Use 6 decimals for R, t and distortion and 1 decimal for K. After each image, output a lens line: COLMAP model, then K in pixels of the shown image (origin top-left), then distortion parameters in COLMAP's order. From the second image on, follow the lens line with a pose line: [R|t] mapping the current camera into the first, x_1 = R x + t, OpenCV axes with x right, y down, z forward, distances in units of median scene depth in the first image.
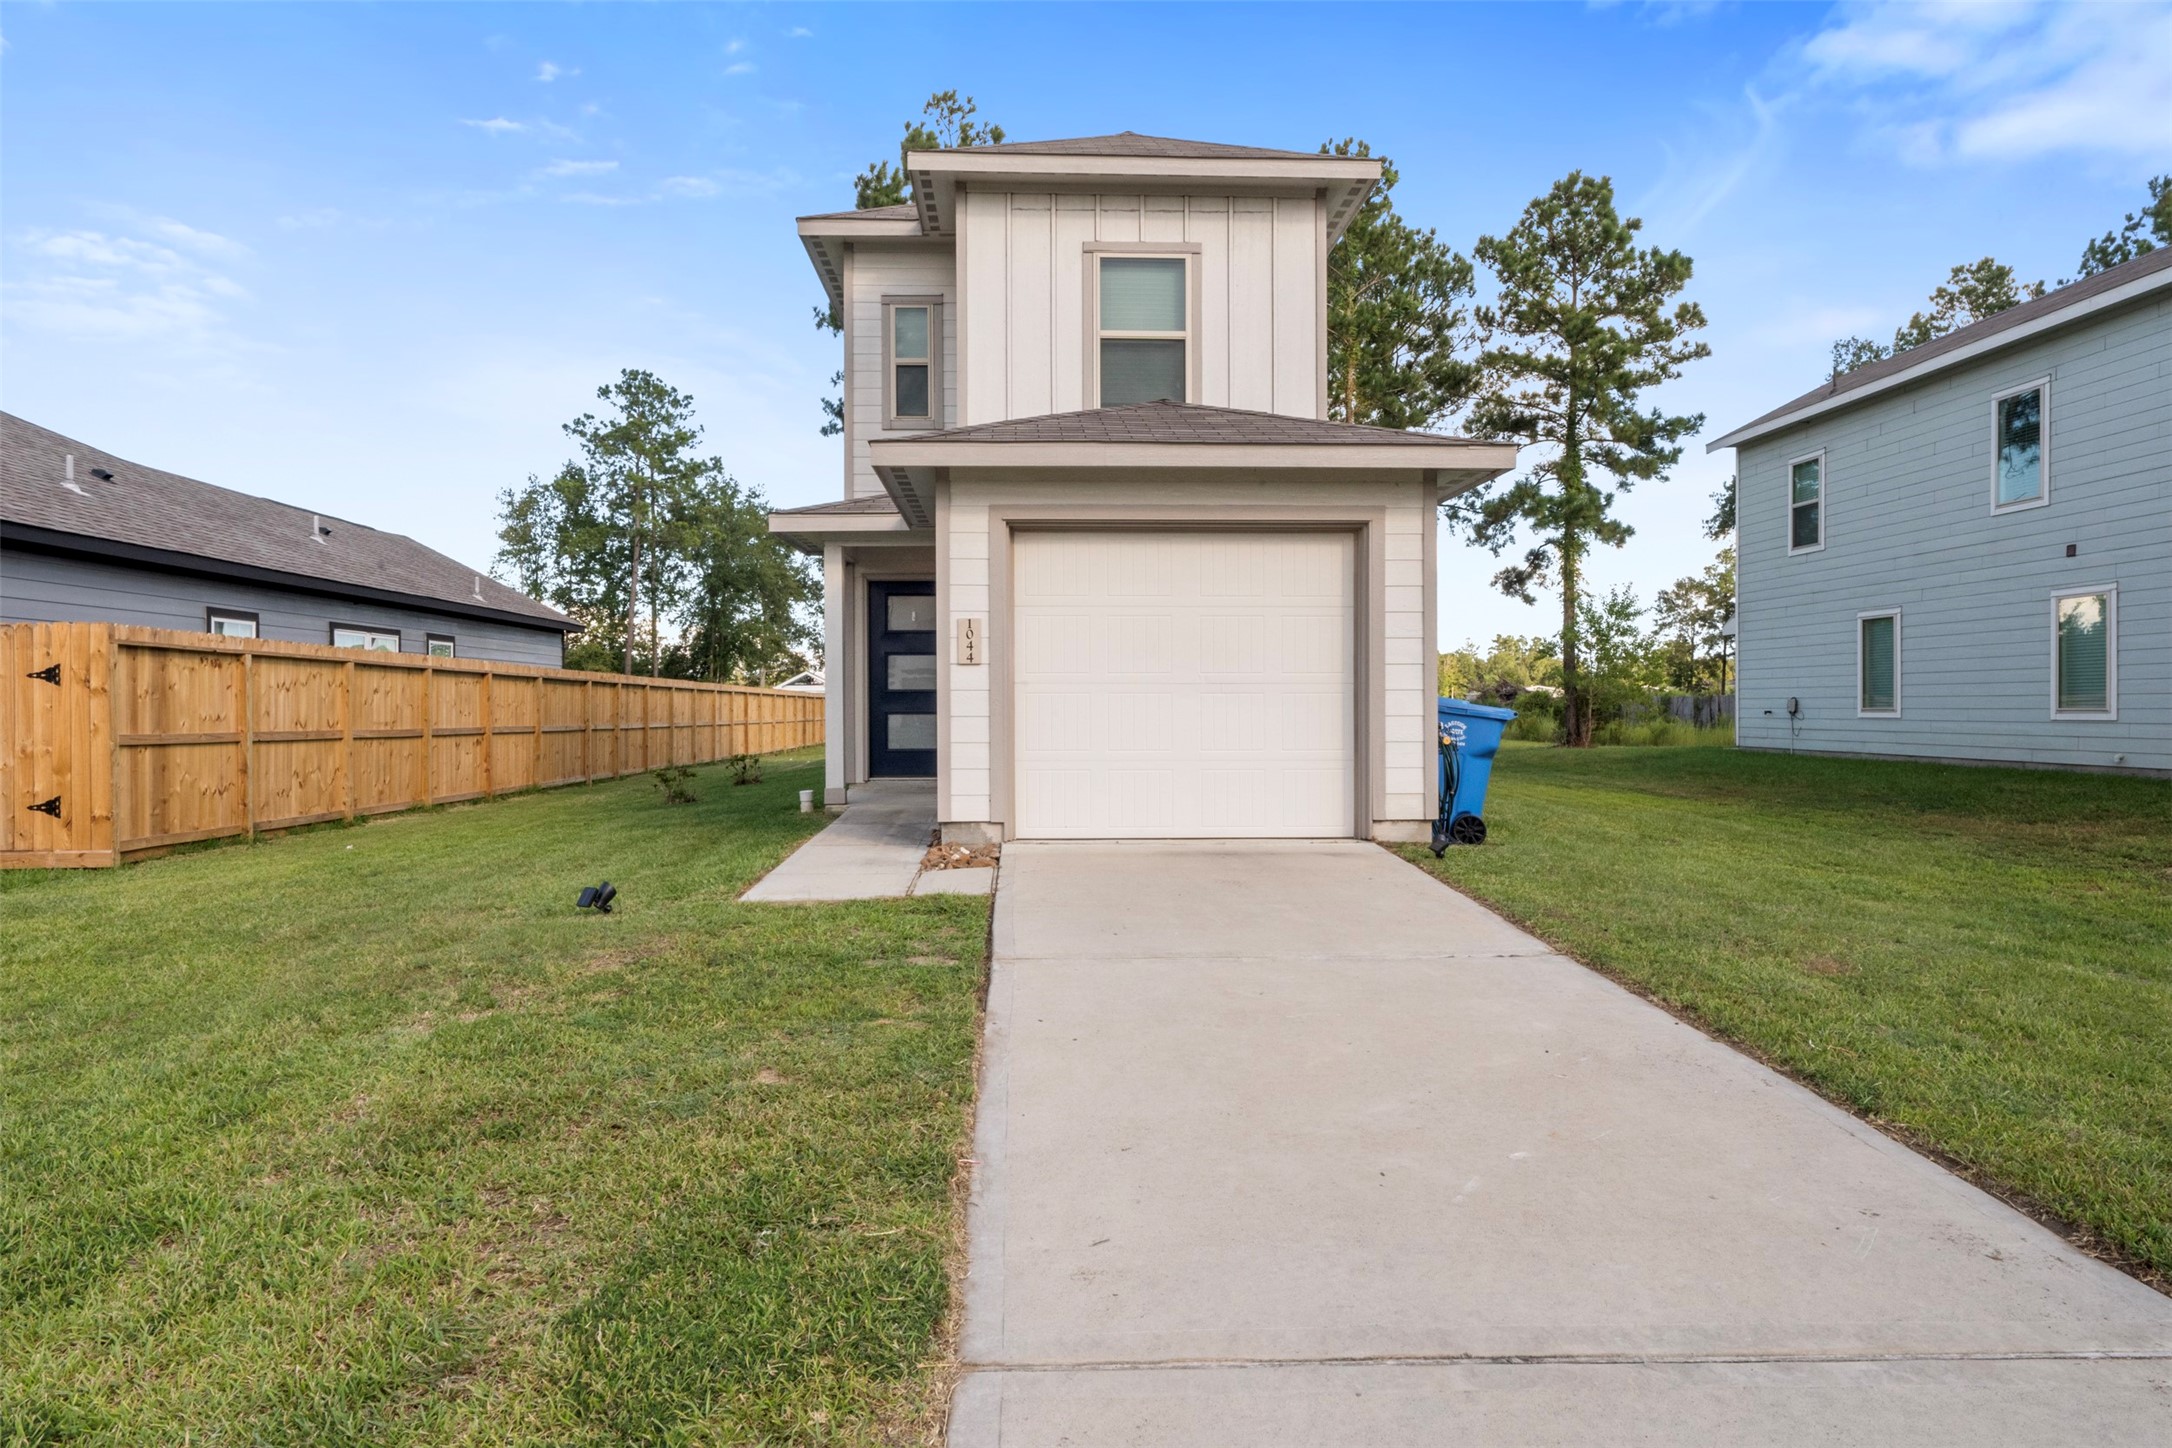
lens RADIAL K [[1413.1, 0, 1091.6], [0, 1413.1, 719.2], [0, 0, 1]] dist [-0.028086, 0.003807]
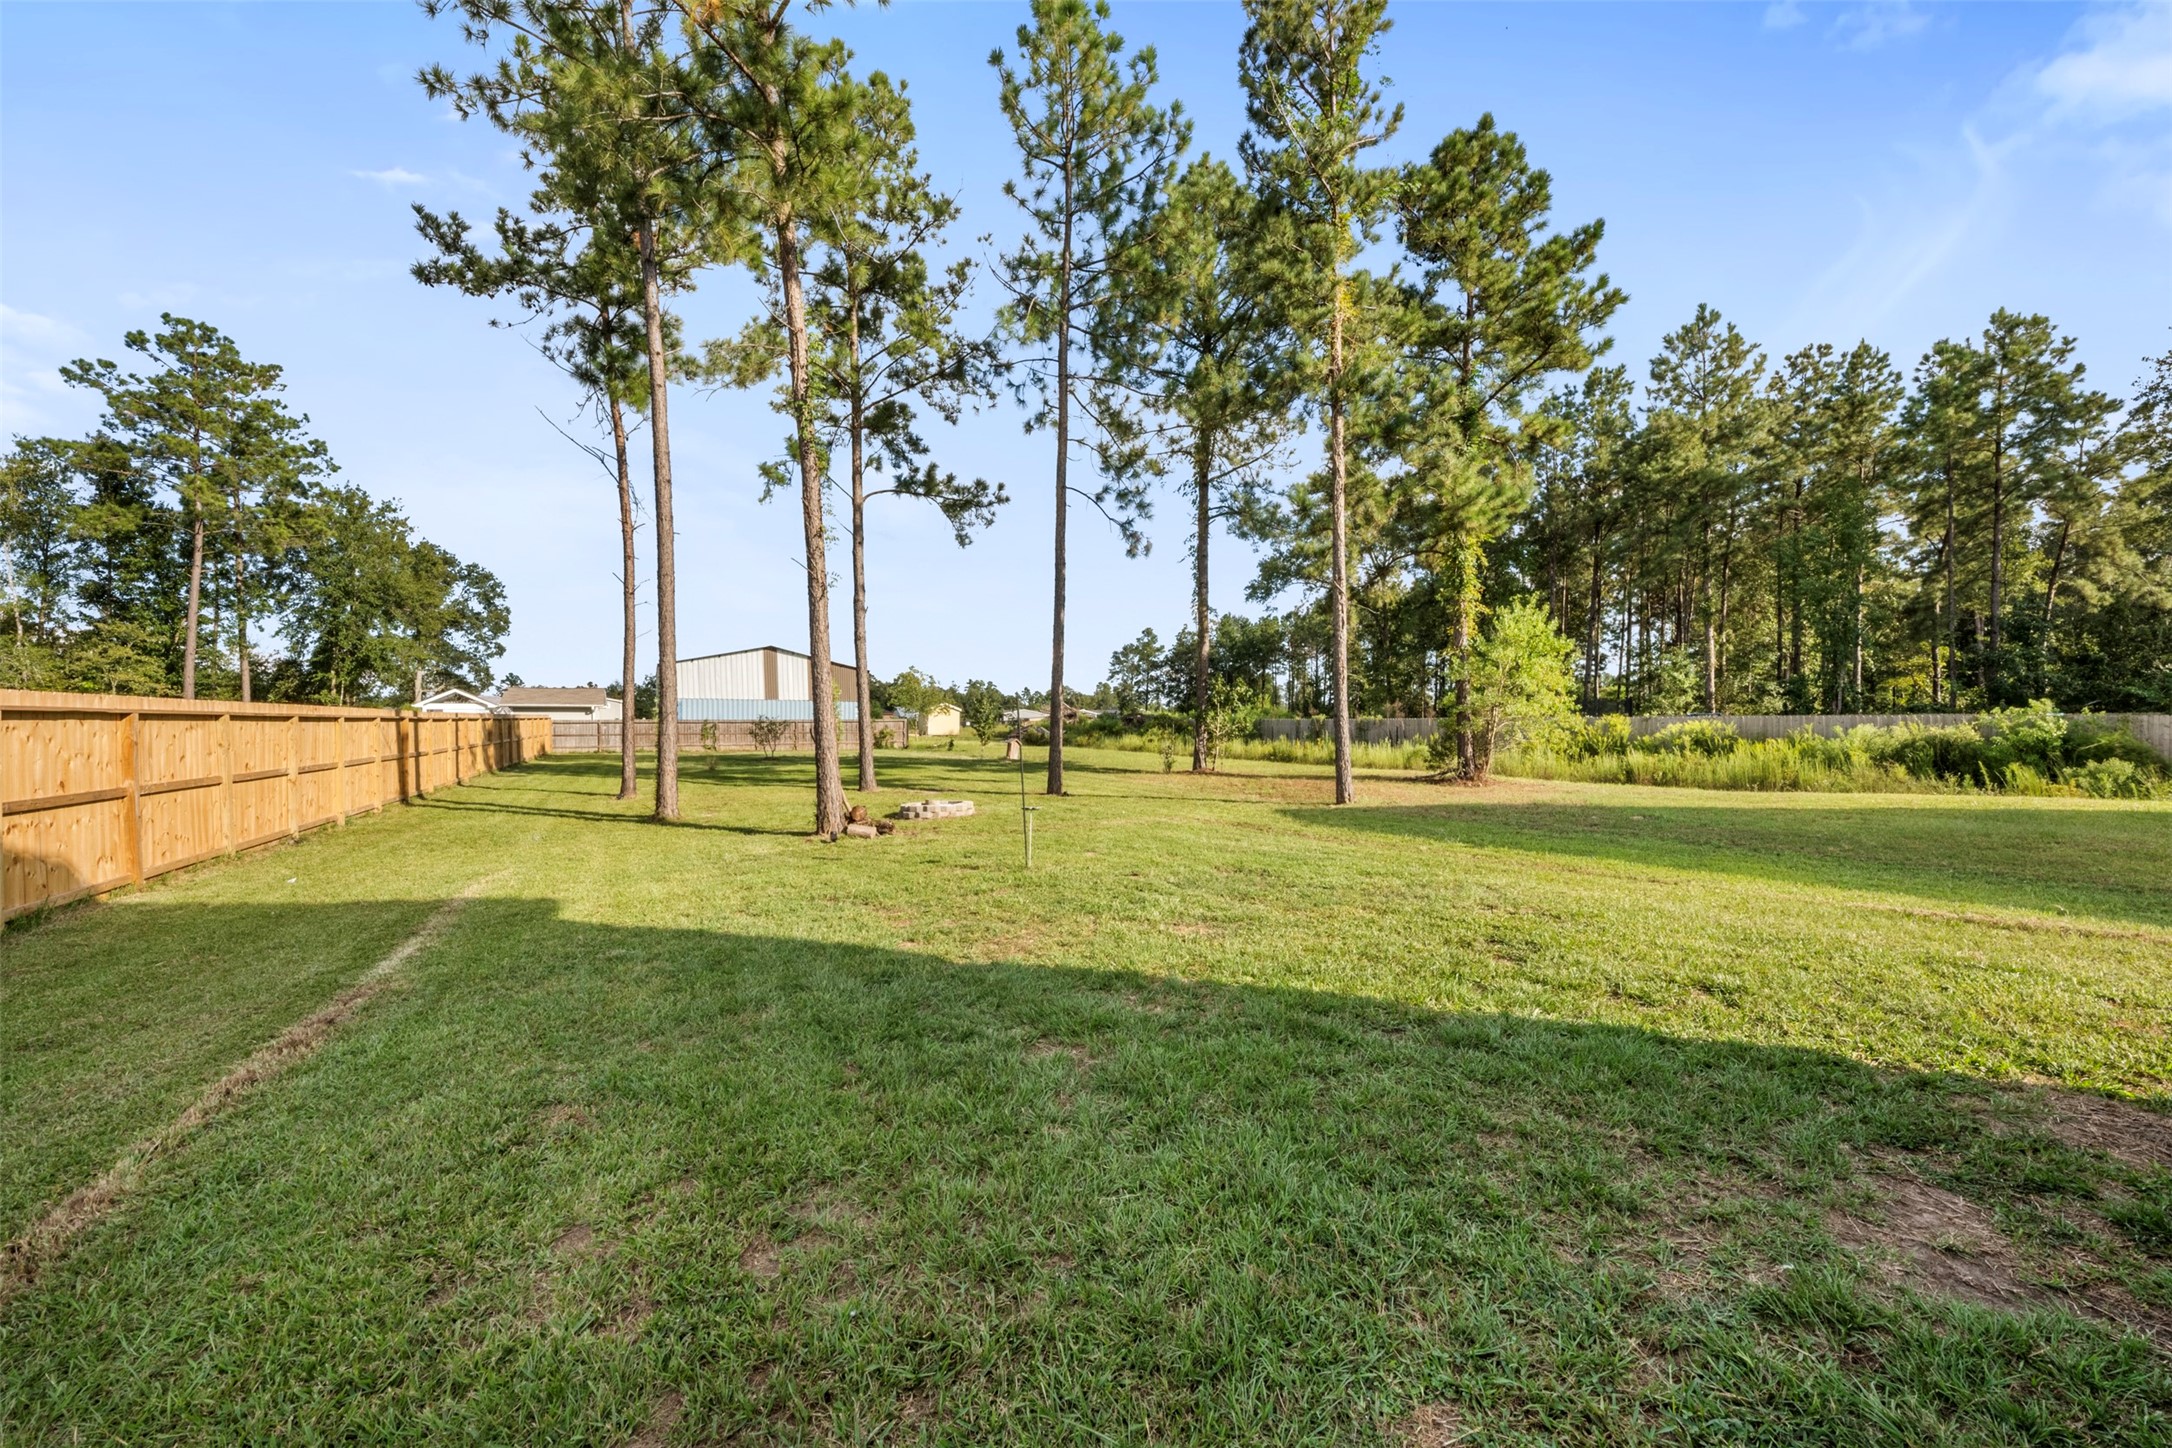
lens RADIAL K [[798.7, 0, 1080.9], [0, 798.7, 728.3], [0, 0, 1]] dist [-0.000071, -0.000240]
pose [[0.904256, -0.003218, 0.426979, -0.208278], [0.003466, 0.999994, 0.000195, -0.022193], [-0.426977, 0.001303, 0.904262, 1.468109]]
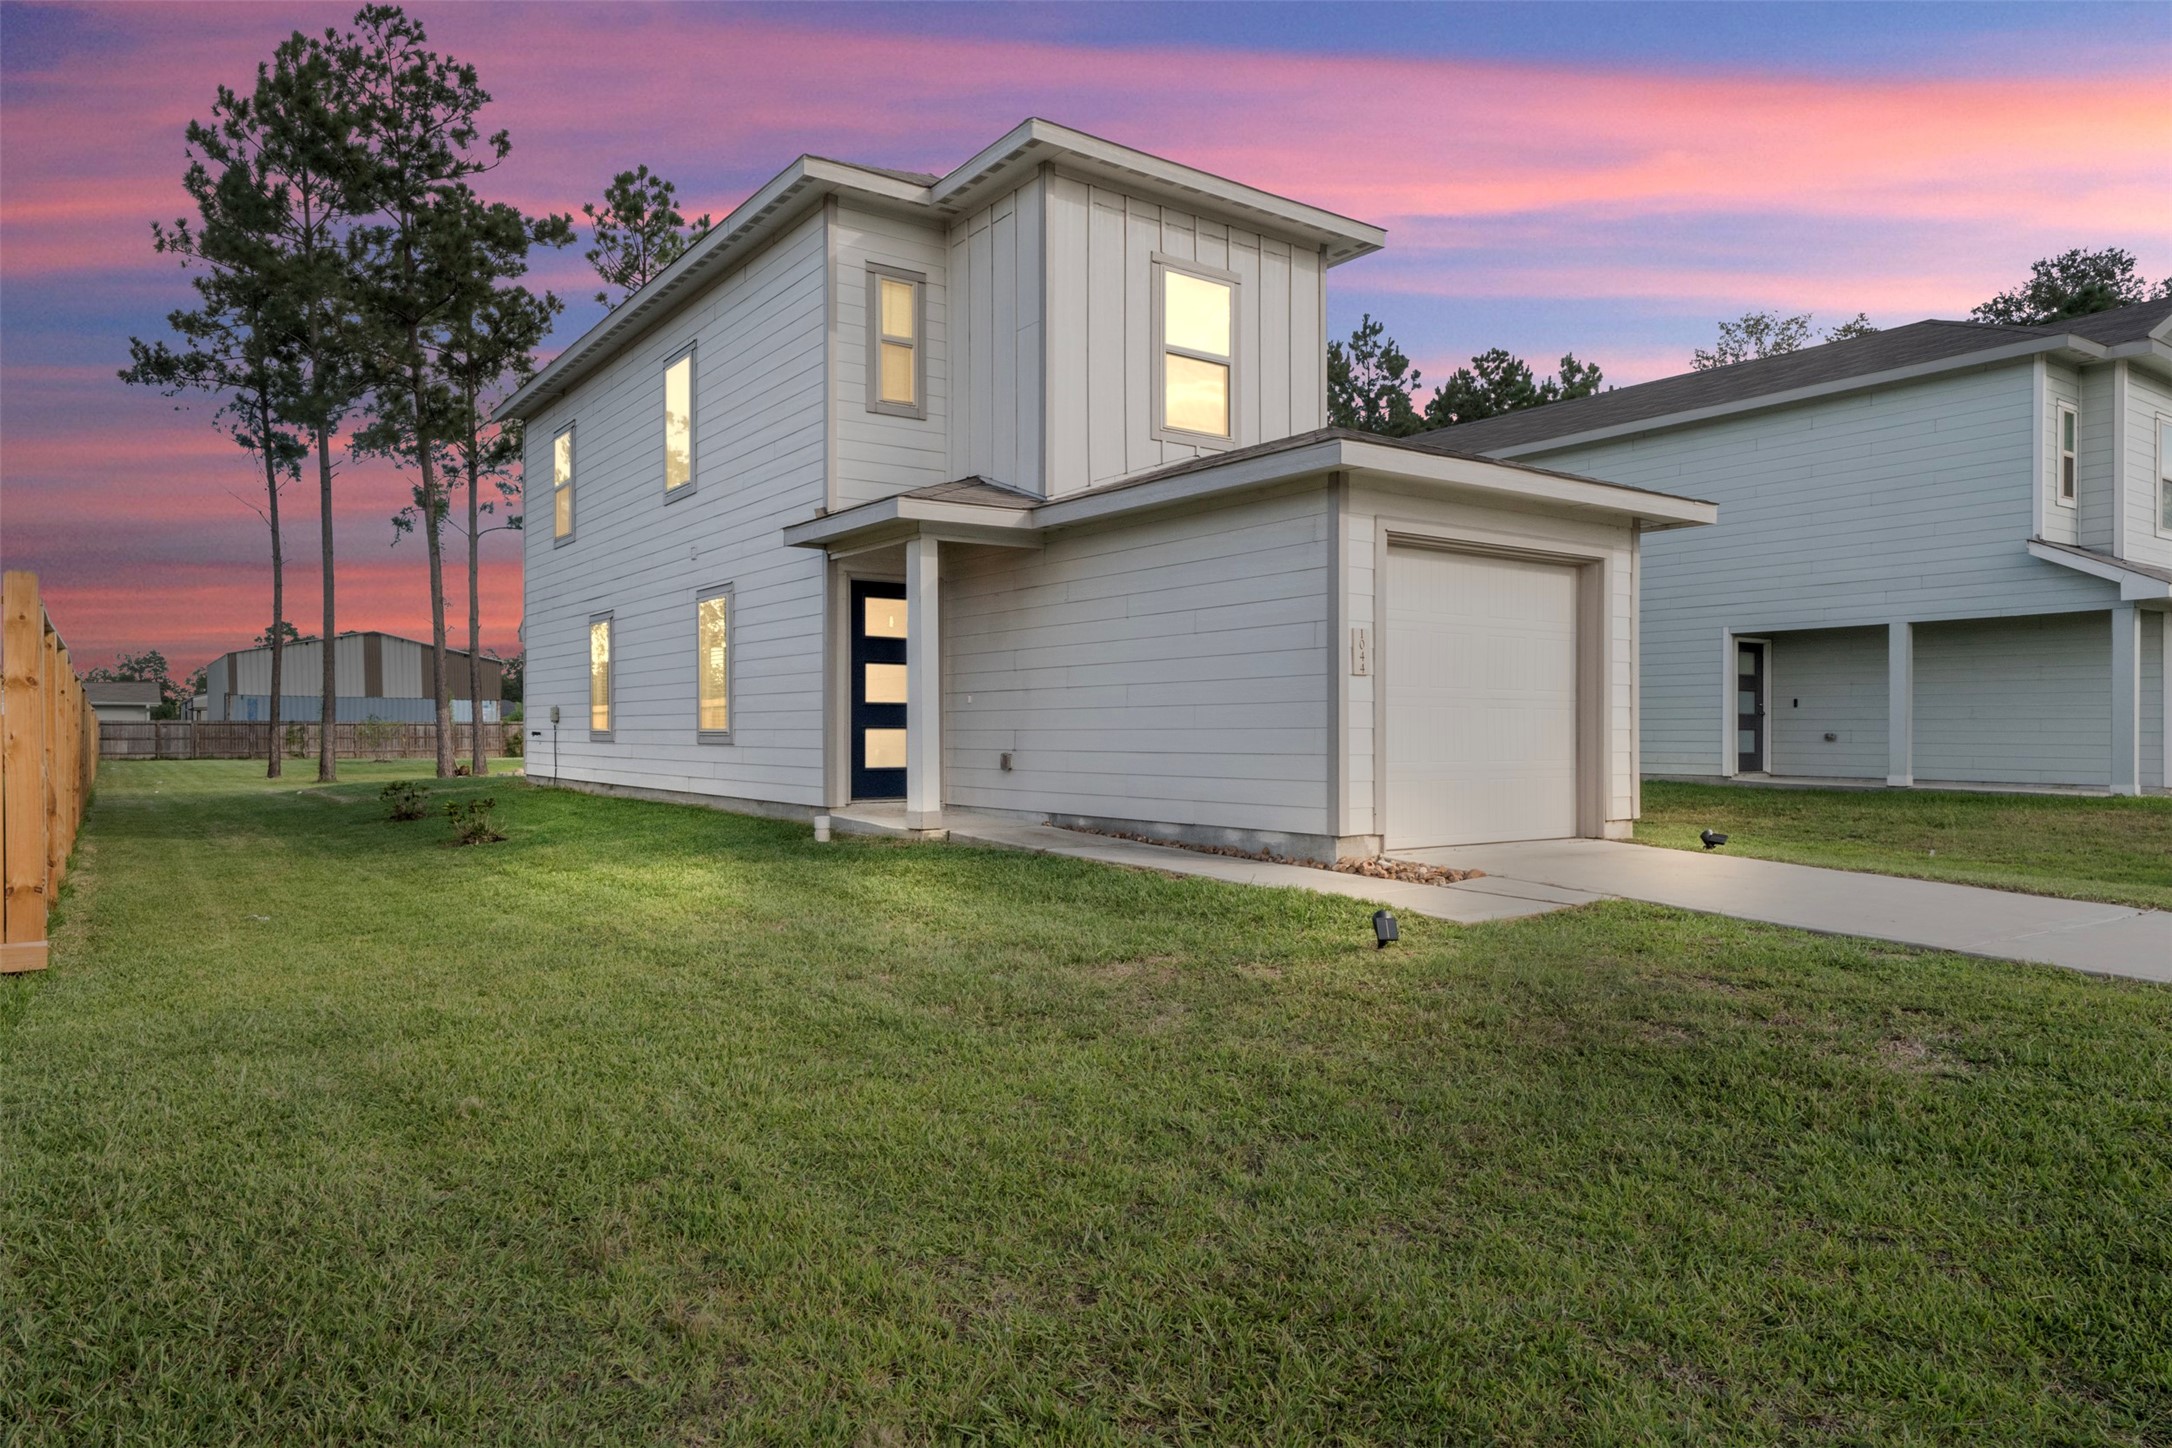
lens RADIAL K [[1368.5, 0, 1097.2], [0, 1368.5, 739.3], [0, 0, 1]] dist [-0.009010, -0.005812]
pose [[0.839687, 0.001569, 0.543069, -0.375263], [0.000340, 0.999994, -0.003415, 0.004522], [-0.543071, 0.003052, 0.839681, 0.145988]]
